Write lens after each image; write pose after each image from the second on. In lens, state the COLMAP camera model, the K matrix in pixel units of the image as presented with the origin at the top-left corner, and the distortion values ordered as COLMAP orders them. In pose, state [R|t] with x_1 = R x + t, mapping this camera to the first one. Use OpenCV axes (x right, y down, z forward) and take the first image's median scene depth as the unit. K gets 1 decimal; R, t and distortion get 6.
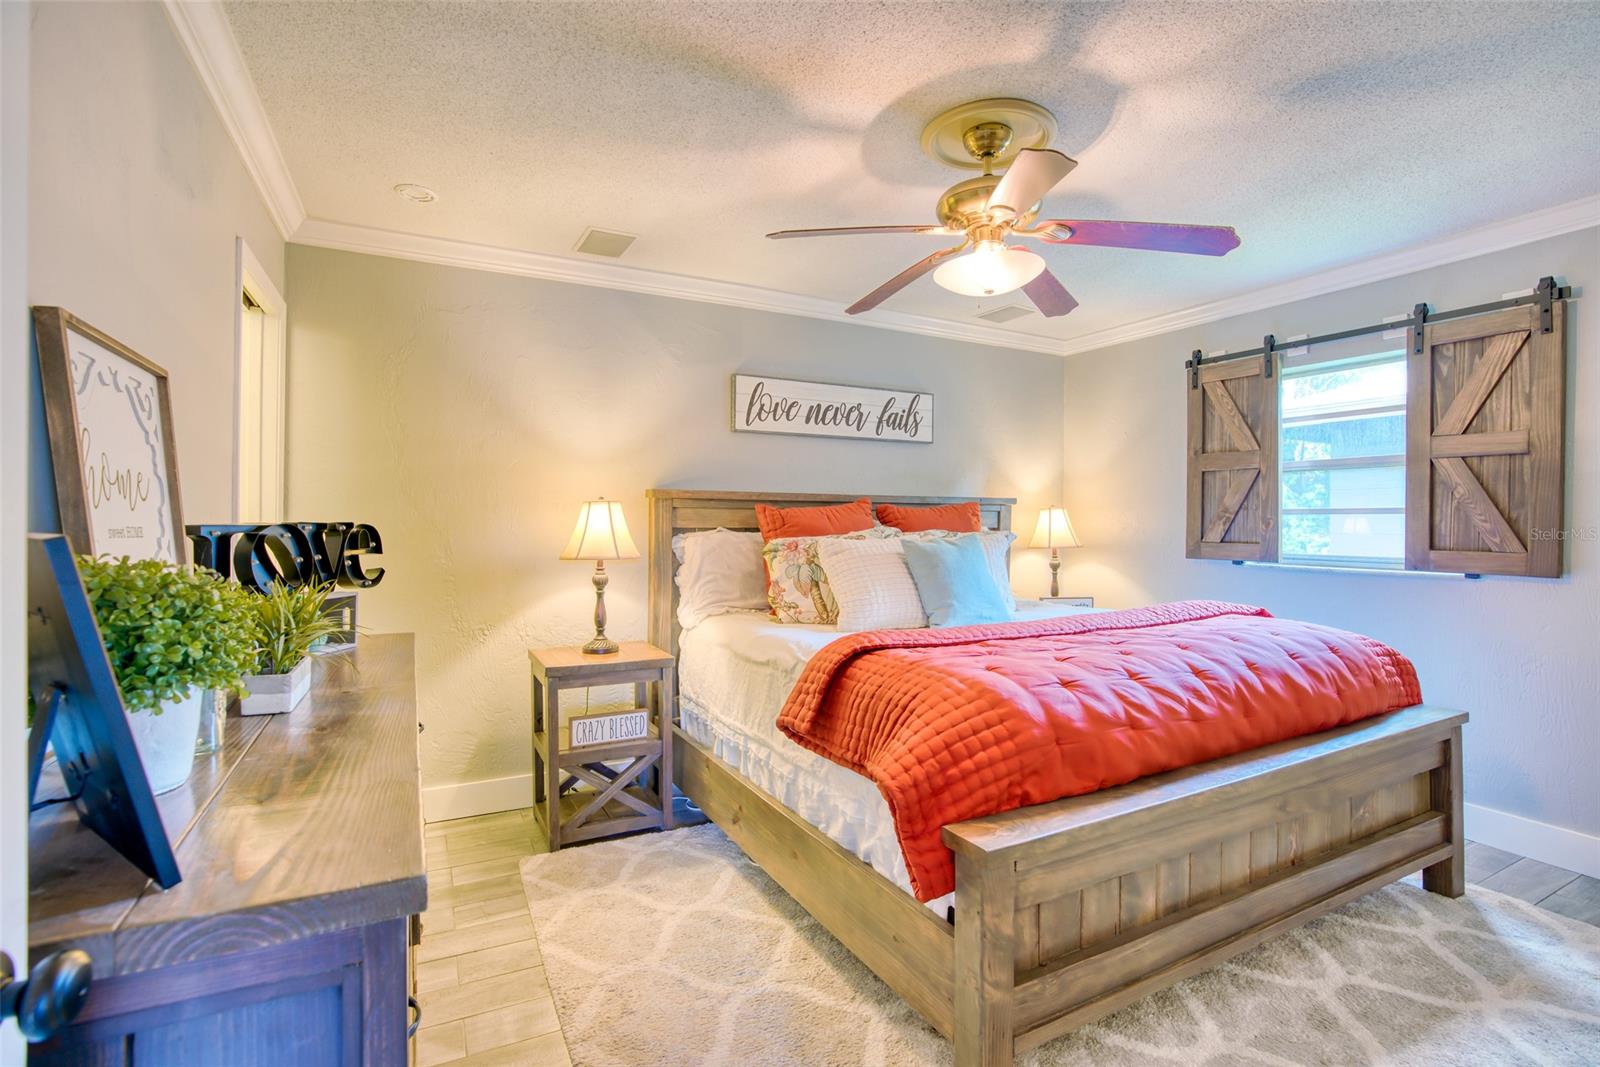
lens RADIAL K [[748.1, 0, 803.7], [0, 748.1, 527.5], [0, 0, 1]] dist [-0.046918, 0.011069]
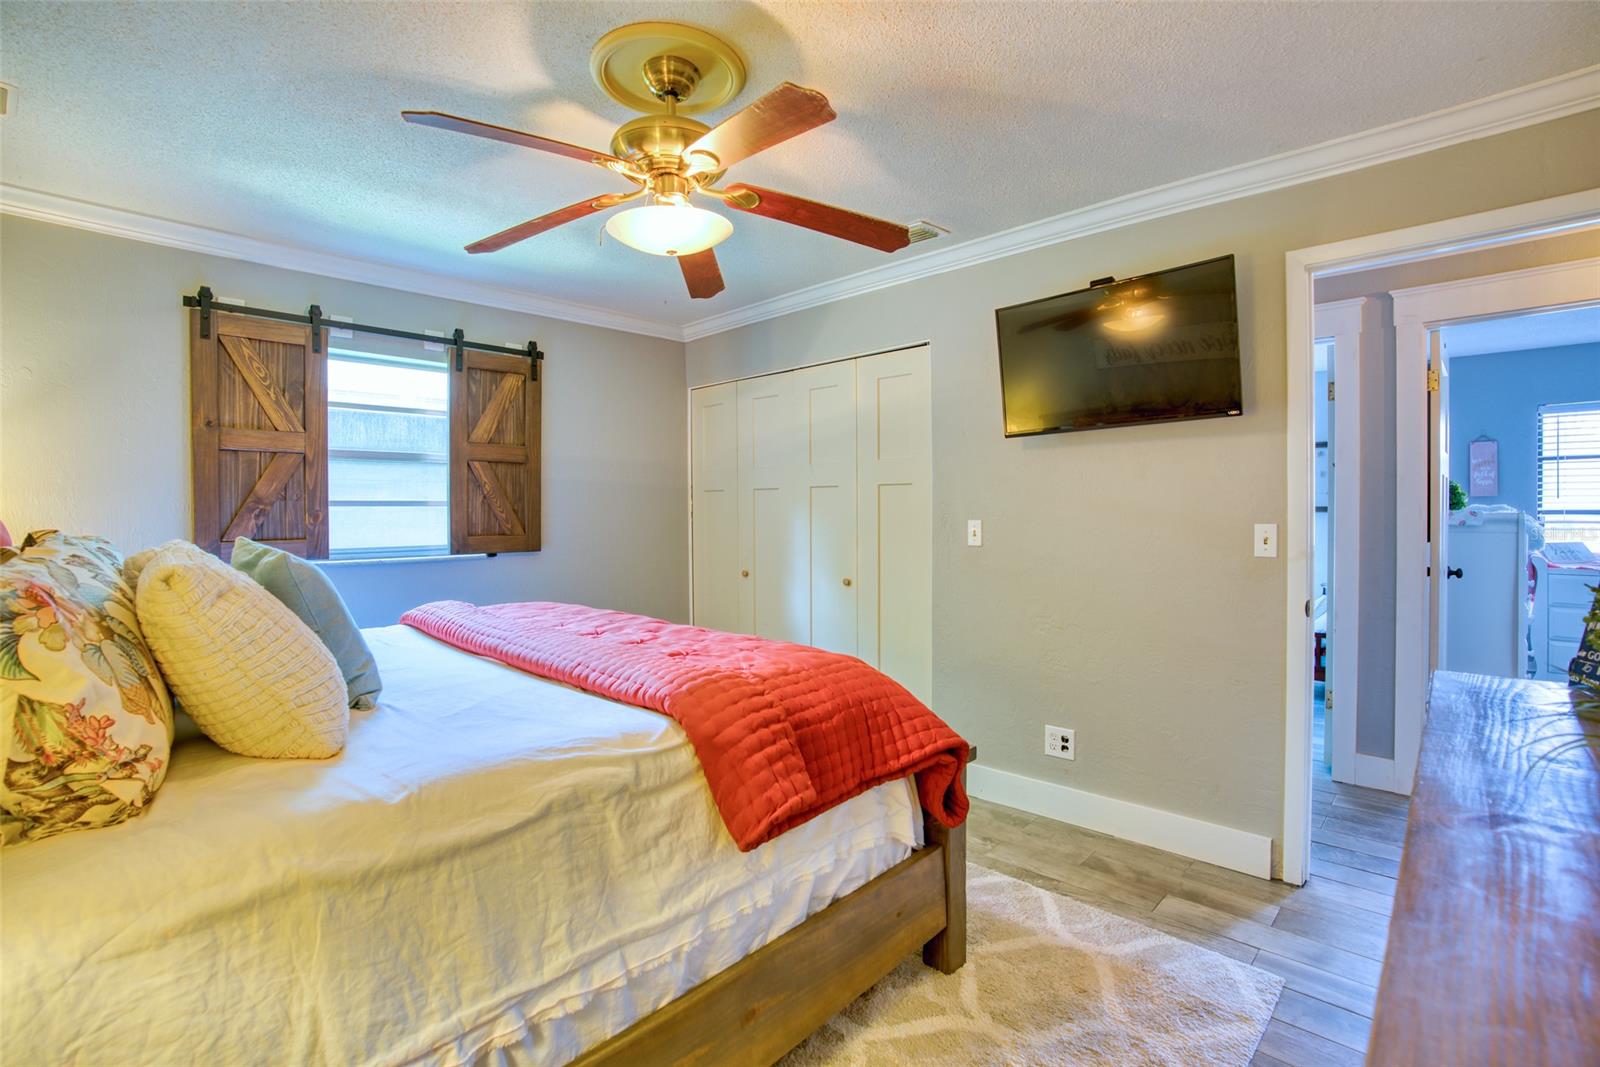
lens RADIAL K [[748.1, 0, 804.6], [0, 748.1, 521.8], [0, 0, 1]] dist [-0.046918, 0.011069]
pose [[-0.325123, -0.017023, 0.945519, -0.439064], [0.011272, 0.999697, 0.021874, -0.012216], [-0.945605, 0.017770, -0.324832, 0.788743]]
